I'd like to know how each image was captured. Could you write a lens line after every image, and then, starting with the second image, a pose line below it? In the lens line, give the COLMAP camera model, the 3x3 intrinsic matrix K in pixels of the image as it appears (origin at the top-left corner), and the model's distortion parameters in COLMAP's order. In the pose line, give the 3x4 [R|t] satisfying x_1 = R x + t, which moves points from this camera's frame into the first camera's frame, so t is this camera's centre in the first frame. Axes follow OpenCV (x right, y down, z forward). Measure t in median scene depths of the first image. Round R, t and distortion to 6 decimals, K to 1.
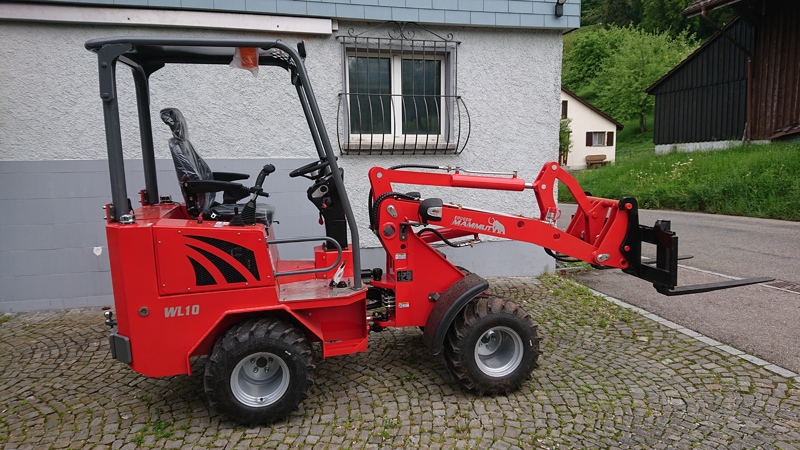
lens RADIAL K [[531.6, 0, 401.1], [0, 531.6, 220.5], [0, 0, 1]] dist [0.178030, -0.237986]
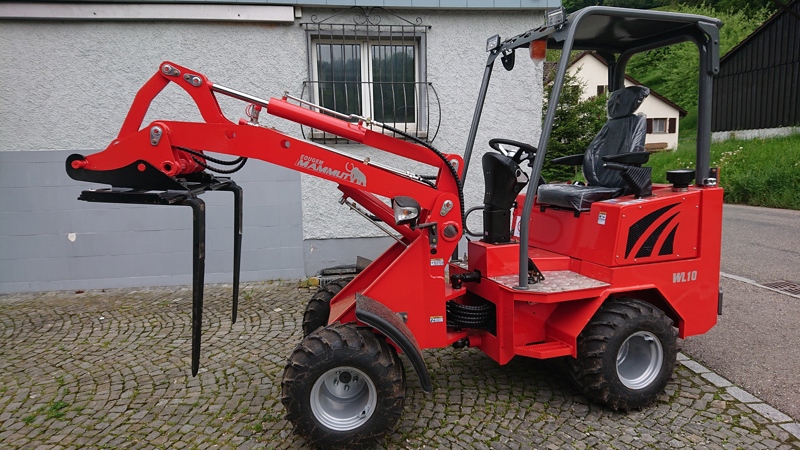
lens RADIAL K [[531.6, 0, 401.1], [0, 531.6, 220.5], [0, 0, 1]] dist [0.178030, -0.237986]
pose [[0.993613, 0.010136, -0.112386, 0.176388], [-0.008097, 0.999794, 0.018587, -0.000977], [0.112551, -0.017559, 0.993491, 0.029626]]
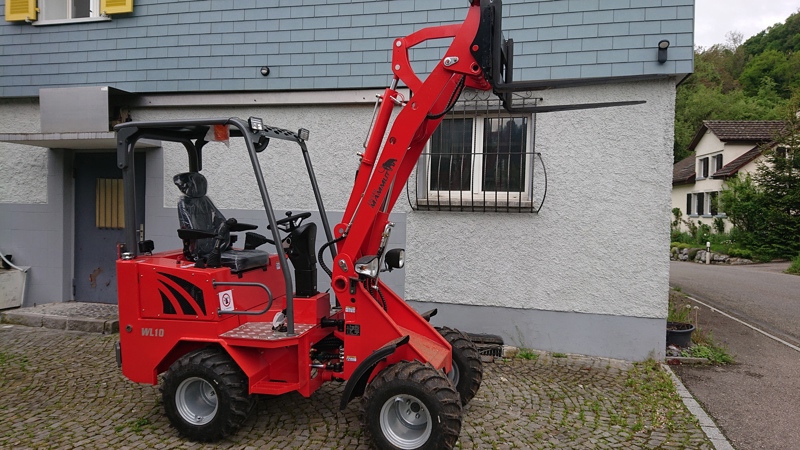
lens RADIAL K [[531.6, 0, 401.1], [0, 531.6, 220.5], [0, 0, 1]] dist [0.178030, -0.237986]
pose [[0.885484, 0.041704, -0.462794, 0.356210], [-0.084733, 0.993757, -0.072572, -0.024470], [0.456879, 0.103476, 0.883490, 0.064155]]
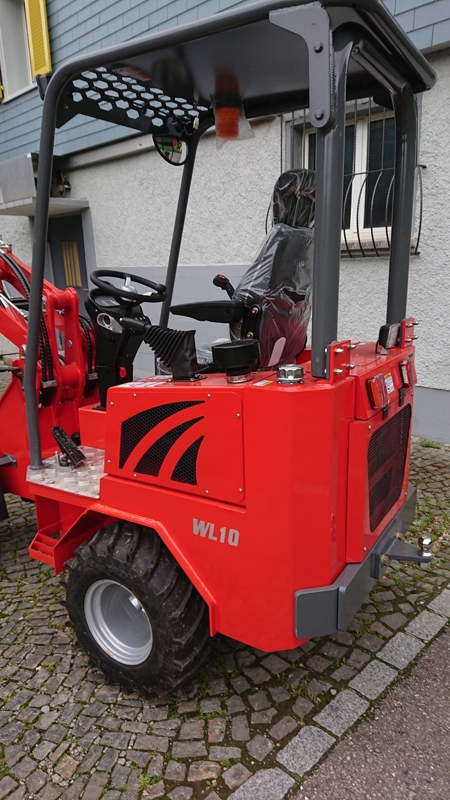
lens RADIAL K [[531.6, 0, 223.7], [0, 531.6, 396.6], [0, 0, 1]] dist [0.178030, -0.237986]
pose [[0.514572, 0.209327, -0.831503, 0.634430], [-0.078097, 0.977154, 0.197664, -0.071178], [0.853883, -0.036774, 0.519164, 0.455079]]
